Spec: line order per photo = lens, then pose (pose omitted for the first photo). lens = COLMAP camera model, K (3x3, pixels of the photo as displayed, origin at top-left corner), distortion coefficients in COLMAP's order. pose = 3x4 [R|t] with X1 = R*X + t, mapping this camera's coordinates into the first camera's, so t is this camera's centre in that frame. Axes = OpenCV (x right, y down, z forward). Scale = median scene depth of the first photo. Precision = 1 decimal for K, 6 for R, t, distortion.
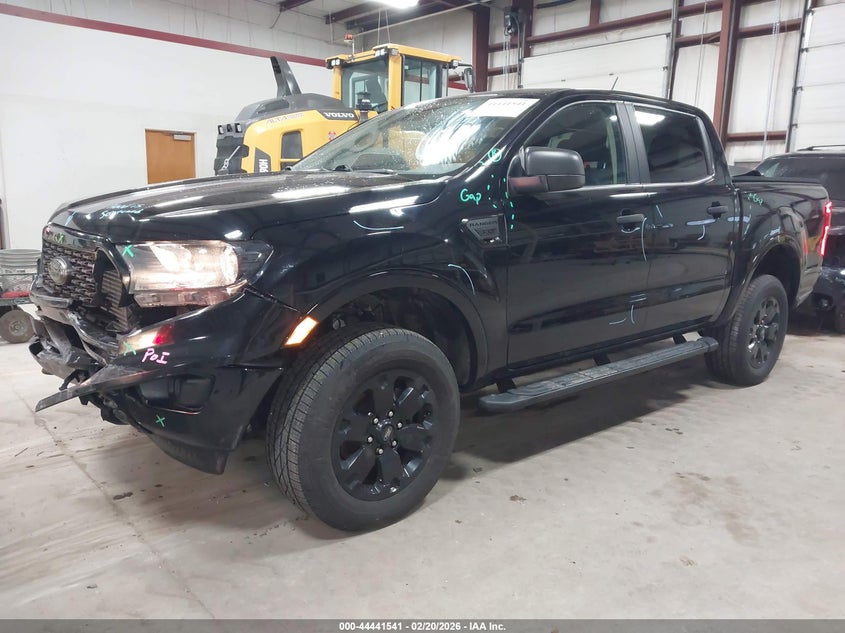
lens RADIAL K [[650.1, 0, 422.5], [0, 650.1, 316.5], [0, 0, 1]] dist [0.005845, -0.000854]
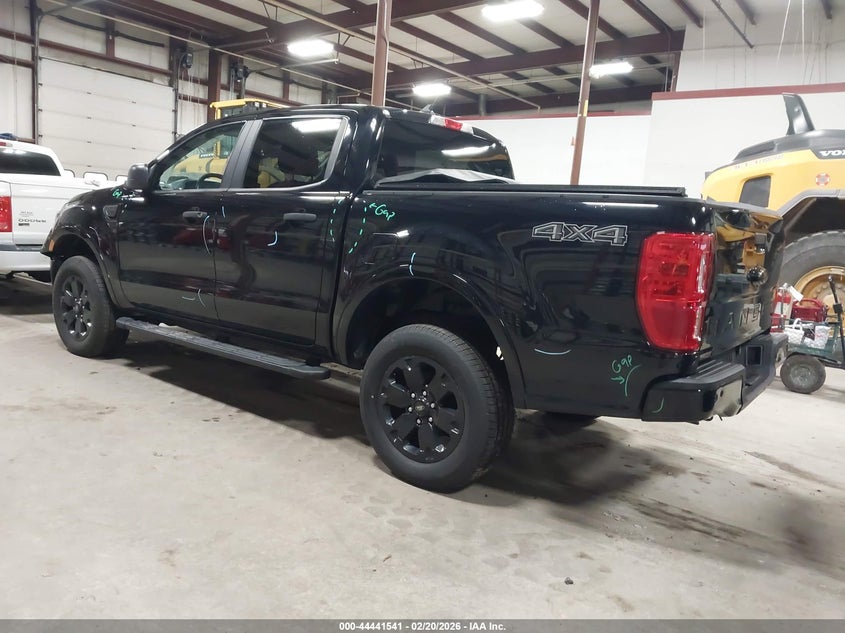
lens RADIAL K [[650.1, 0, 422.5], [0, 650.1, 316.5], [0, 0, 1]] dist [0.005845, -0.000854]
pose [[0.219151, 0.134729, -0.966344, 1.555970], [-0.247703, 0.965654, 0.078458, -0.163602], [0.943725, 0.222172, 0.244997, 1.090939]]
